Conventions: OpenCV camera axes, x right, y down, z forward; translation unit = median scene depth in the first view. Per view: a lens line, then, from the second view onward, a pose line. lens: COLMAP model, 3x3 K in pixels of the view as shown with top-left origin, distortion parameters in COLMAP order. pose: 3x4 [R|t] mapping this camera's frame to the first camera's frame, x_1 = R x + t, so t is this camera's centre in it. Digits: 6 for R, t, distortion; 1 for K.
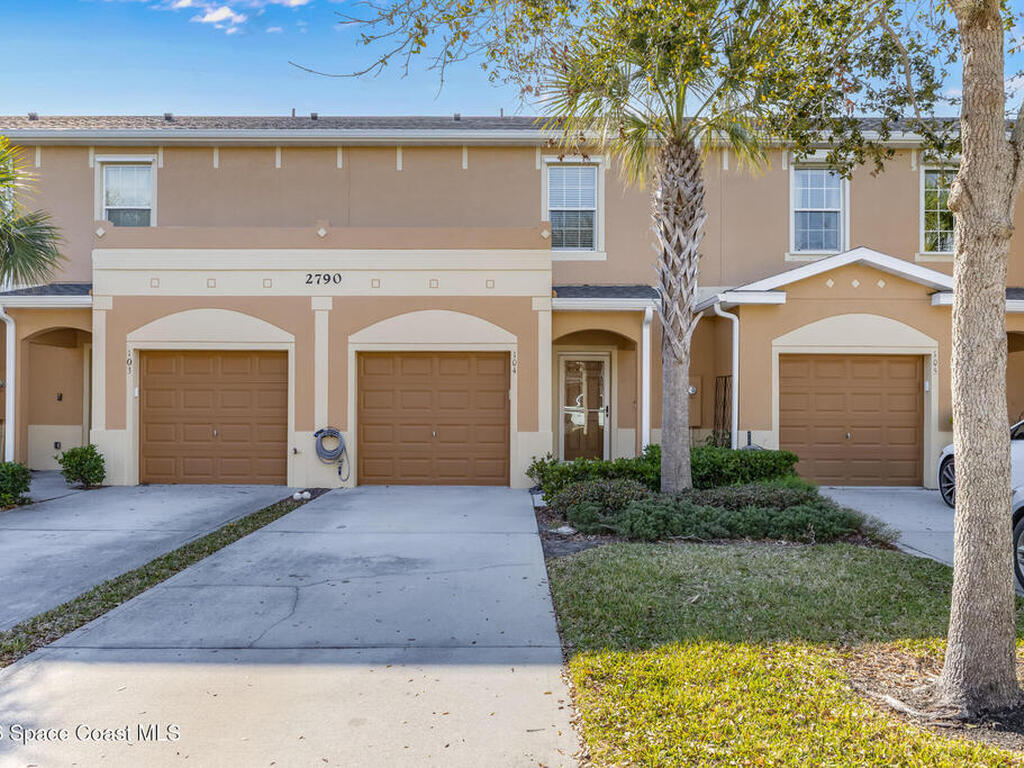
lens RADIAL K [[689.1, 0, 512.0], [0, 689.1, 384.0], [0, 0, 1]] dist [-0.000102, -0.000026]
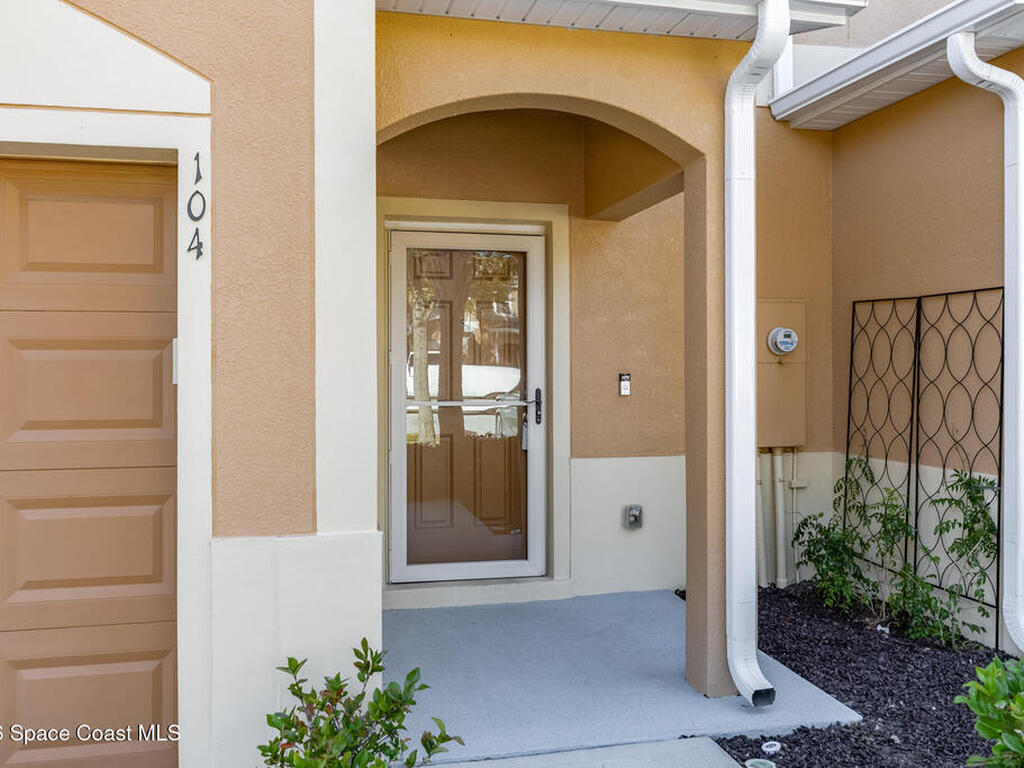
lens RADIAL K [[896.4, 0, 512.0], [0, 896.4, 384.0], [0, 0, 1]] dist [-0.003959, -0.002856]
pose [[0.973821, -0.009931, 0.227099, 0.033872], [-0.002894, 0.998423, 0.056070, 0.006652], [-0.227297, -0.055259, 0.972256, 0.697489]]
